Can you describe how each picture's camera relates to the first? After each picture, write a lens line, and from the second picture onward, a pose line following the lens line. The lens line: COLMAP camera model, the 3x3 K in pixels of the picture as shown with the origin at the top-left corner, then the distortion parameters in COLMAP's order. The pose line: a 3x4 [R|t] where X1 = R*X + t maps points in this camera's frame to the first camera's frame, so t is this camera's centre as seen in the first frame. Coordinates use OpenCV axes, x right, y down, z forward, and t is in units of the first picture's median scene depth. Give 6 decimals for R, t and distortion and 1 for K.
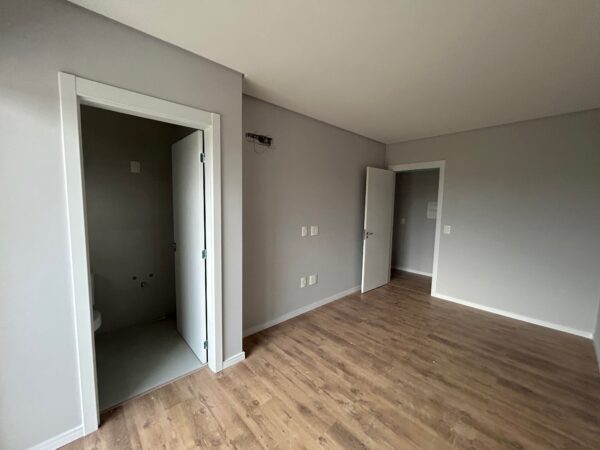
lens RADIAL K [[242.8, 0, 298.4], [0, 242.8, 224.3], [0, 0, 1]] dist [-0.000509, 0.001011]
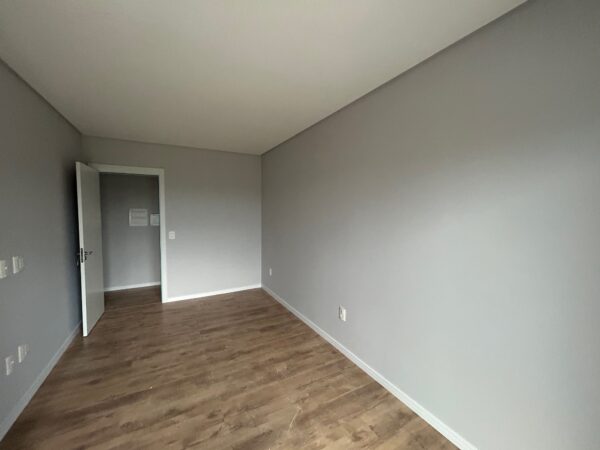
lens RADIAL K [[242.8, 0, 298.4], [0, 242.8, 224.3], [0, 0, 1]] dist [-0.000509, 0.001011]
pose [[0.241285, -0.071073, 0.967848, -0.432557], [0.088085, 0.994802, 0.051093, -0.048271], [-0.966449, 0.072925, 0.246291, 0.318896]]
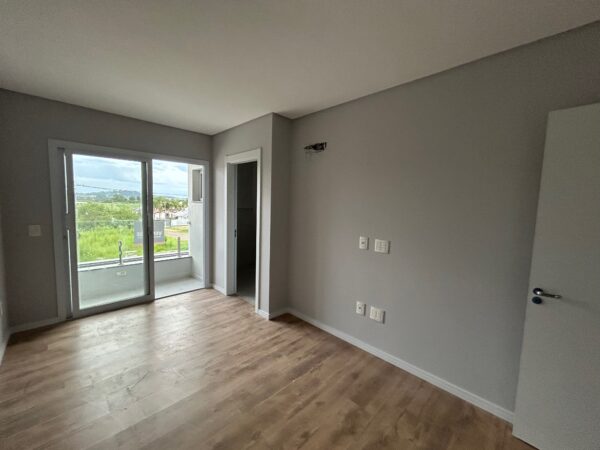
lens RADIAL K [[242.8, 0, 298.4], [0, 242.8, 224.3], [0, 0, 1]] dist [-0.000509, 0.001011]
pose [[0.042273, 0.067519, -0.996822, 1.046158], [-0.120265, 0.990803, 0.062012, -0.070881], [0.991841, 0.117262, 0.050004, 0.989353]]
